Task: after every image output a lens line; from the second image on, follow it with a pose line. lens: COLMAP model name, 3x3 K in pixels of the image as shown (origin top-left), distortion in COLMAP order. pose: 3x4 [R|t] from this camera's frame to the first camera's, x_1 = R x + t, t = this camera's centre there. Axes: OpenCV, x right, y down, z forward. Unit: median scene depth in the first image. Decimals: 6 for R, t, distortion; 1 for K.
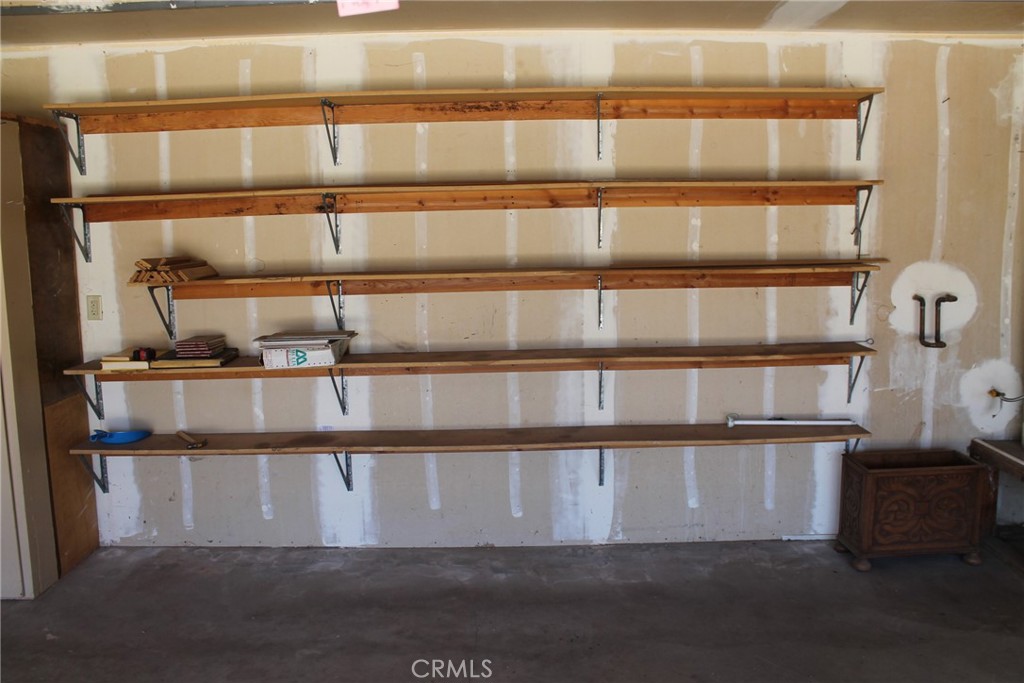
lens RADIAL K [[872.3, 0, 532.8], [0, 872.3, 336.5], [0, 0, 1]] dist [-0.149772, 0.112500]
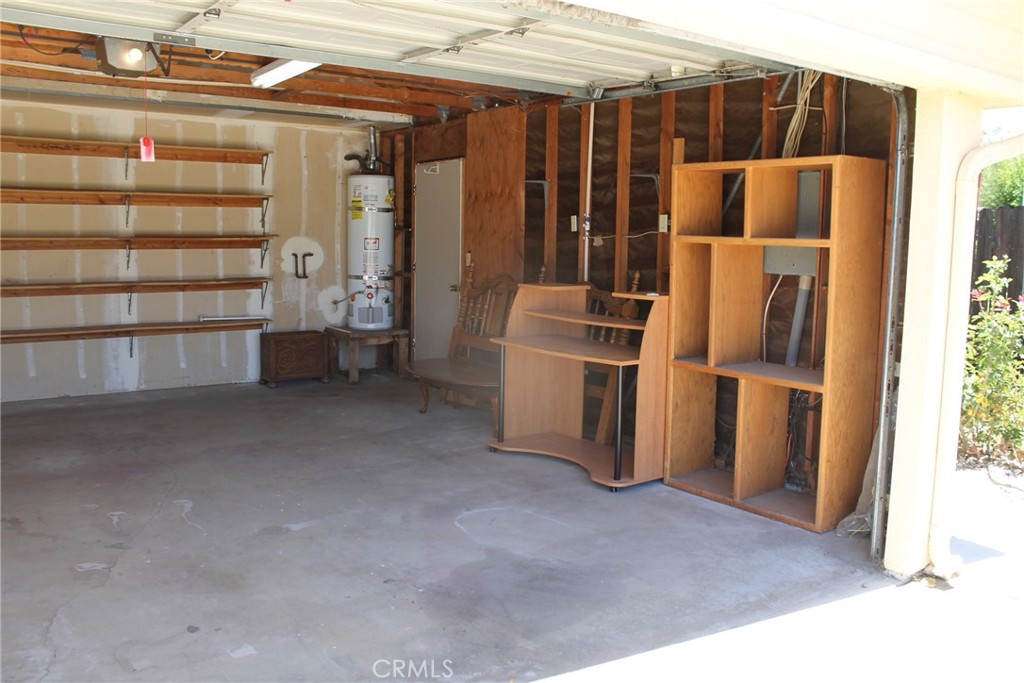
lens RADIAL K [[872.3, 0, 512.2], [0, 872.3, 345.1], [0, 0, 1]] dist [-0.149772, 0.112500]
pose [[0.825579, -0.041139, 0.562785, -0.274289], [0.041805, 0.999057, 0.011703, 0.163828], [-0.562736, 0.013866, 0.826521, -0.959578]]
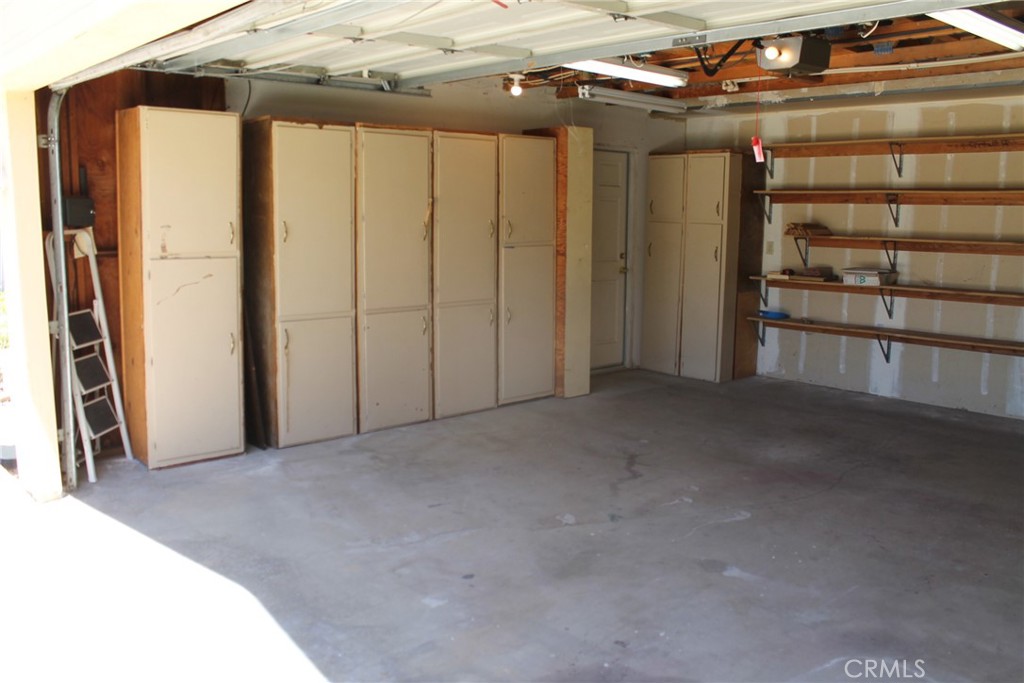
lens RADIAL K [[872.3, 0, 514.5], [0, 872.3, 335.2], [0, 0, 1]] dist [-0.149772, 0.112500]
pose [[0.664269, 0.129565, -0.736179, 0.565647], [-0.119529, 0.990602, 0.066489, 0.102554], [0.737875, 0.043828, 0.673513, -0.744581]]
